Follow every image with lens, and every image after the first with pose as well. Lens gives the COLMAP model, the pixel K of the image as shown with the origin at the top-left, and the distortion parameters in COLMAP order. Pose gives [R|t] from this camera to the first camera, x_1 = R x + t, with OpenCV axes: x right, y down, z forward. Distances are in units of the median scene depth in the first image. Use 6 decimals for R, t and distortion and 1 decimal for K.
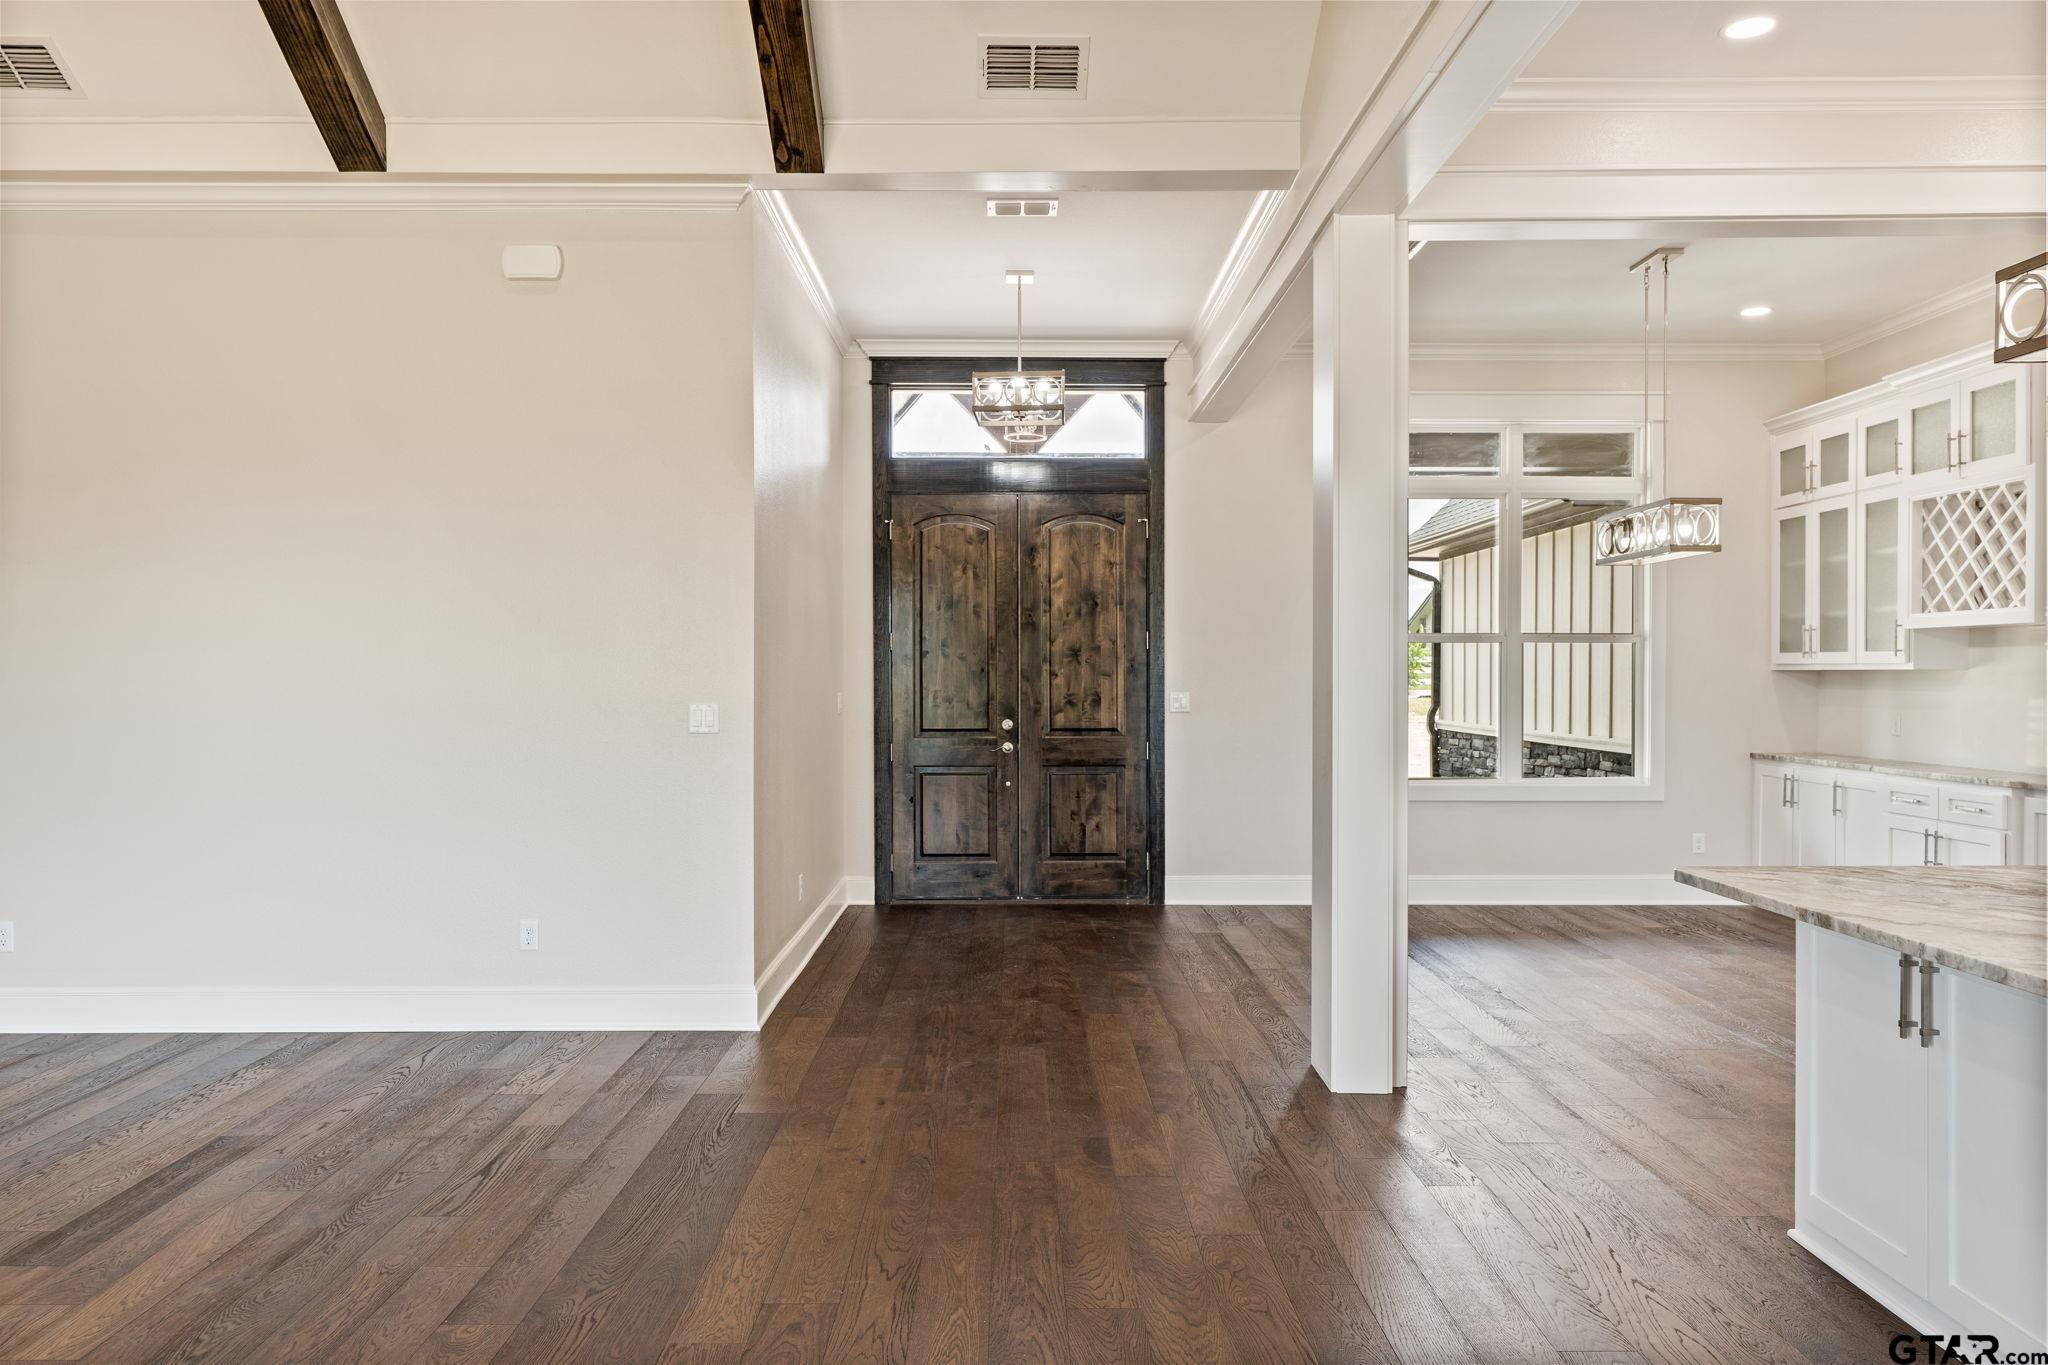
lens RADIAL K [[1394.9, 0, 1024.0], [0, 1394.9, 682.5], [0, 0, 1]] dist [-0.005102, -0.001924]
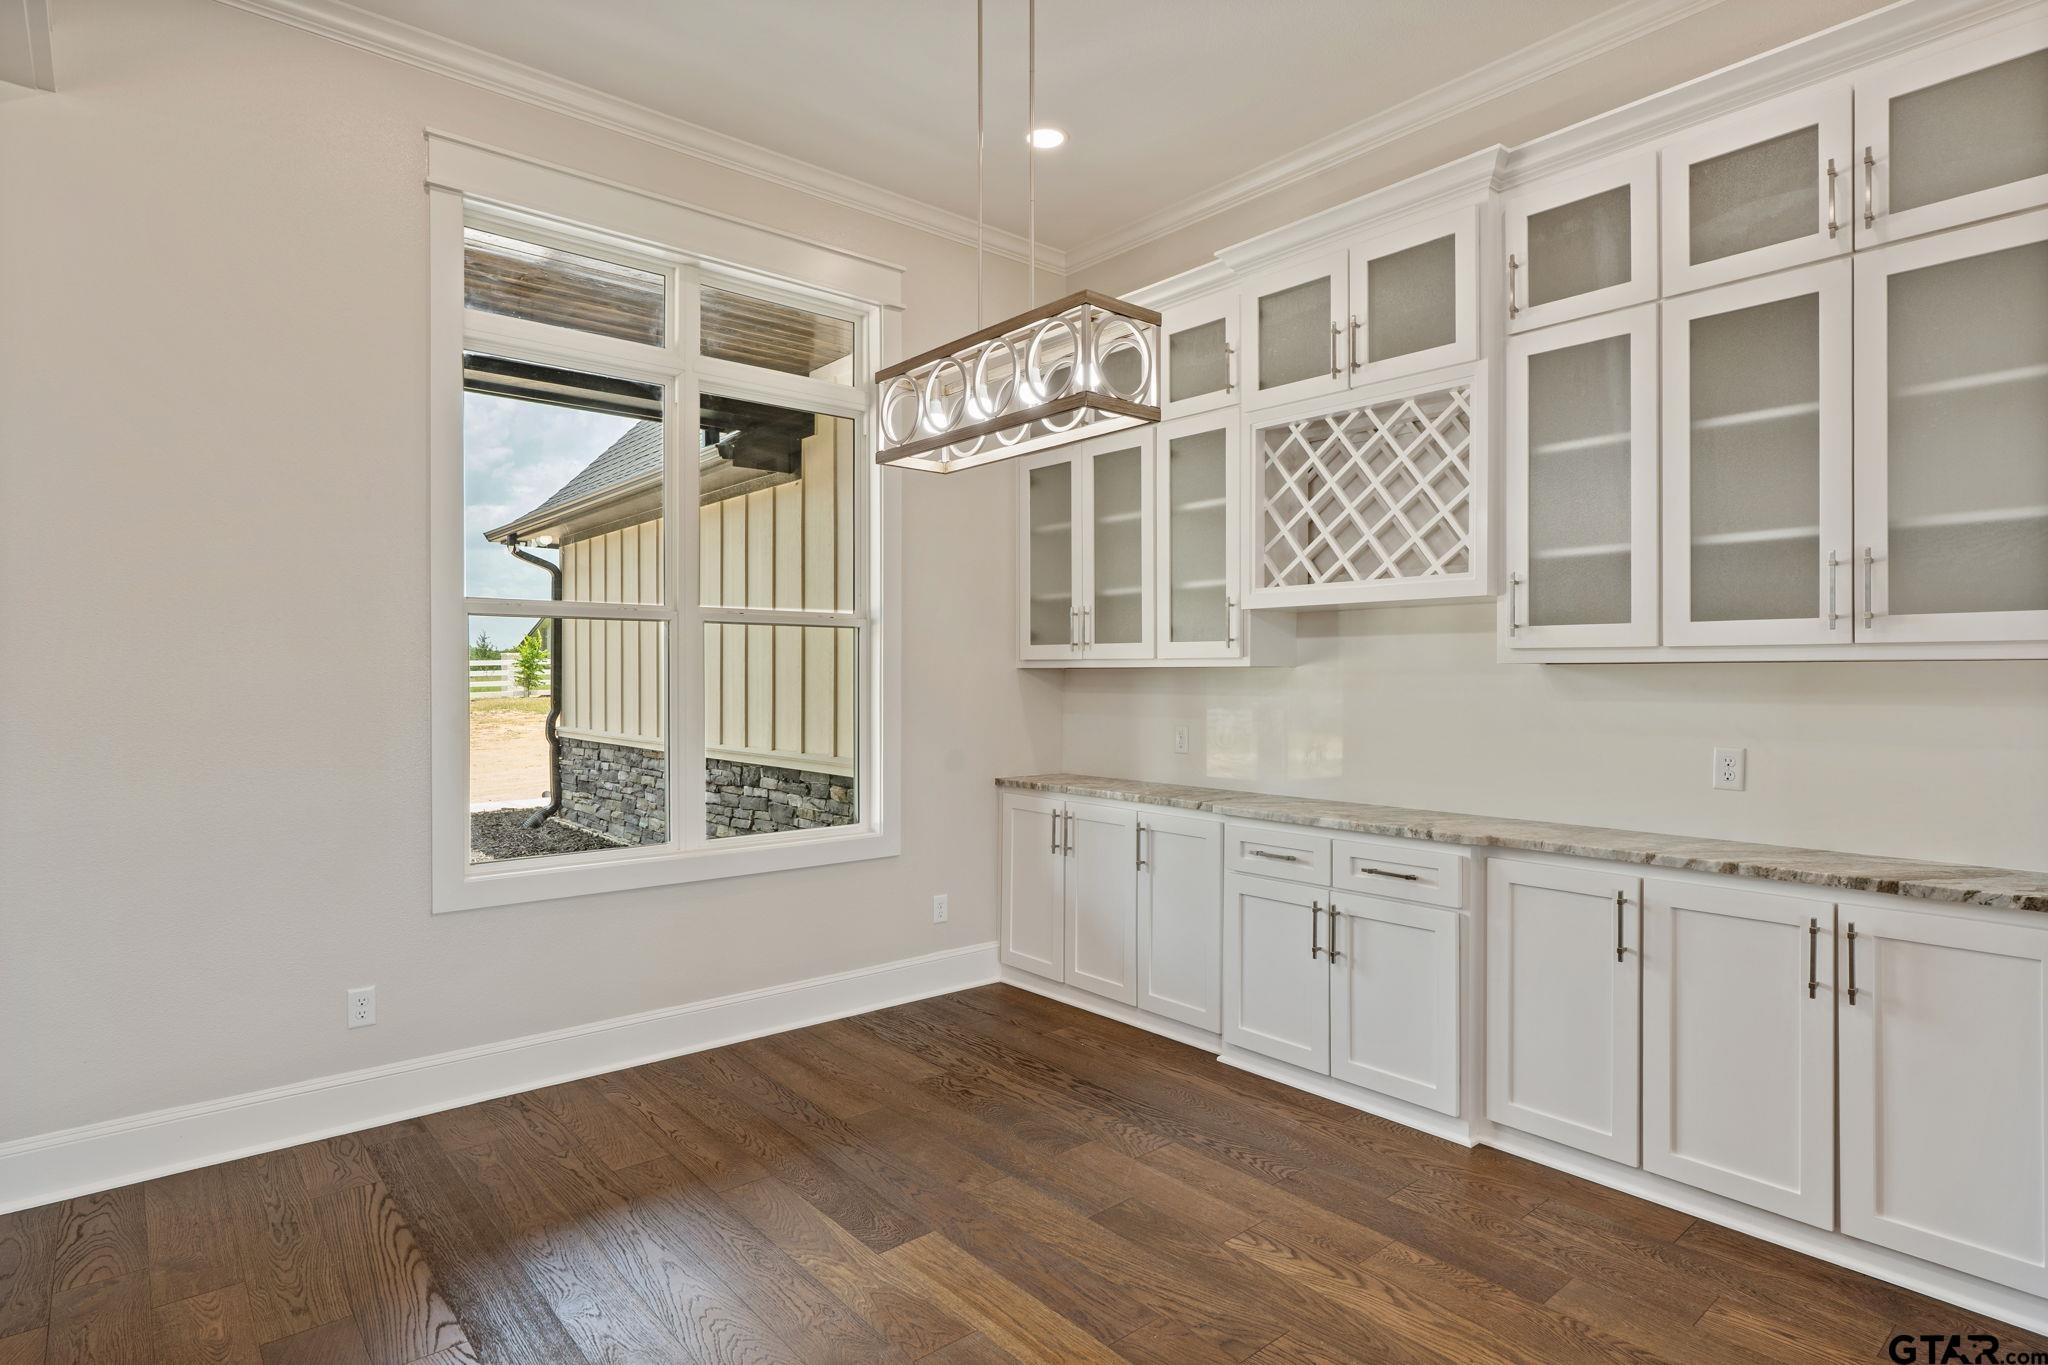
lens RADIAL K [[1095.1, 0, 1013.5], [0, 1095.1, 687.7], [0, 0, 1]] dist [-0.001225, -0.000483]
pose [[0.775126, -0.006423, 0.631774, 0.167703], [0.003304, 0.999976, 0.006113, -0.001987], [-0.631798, -0.002651, 0.775128, 0.573817]]
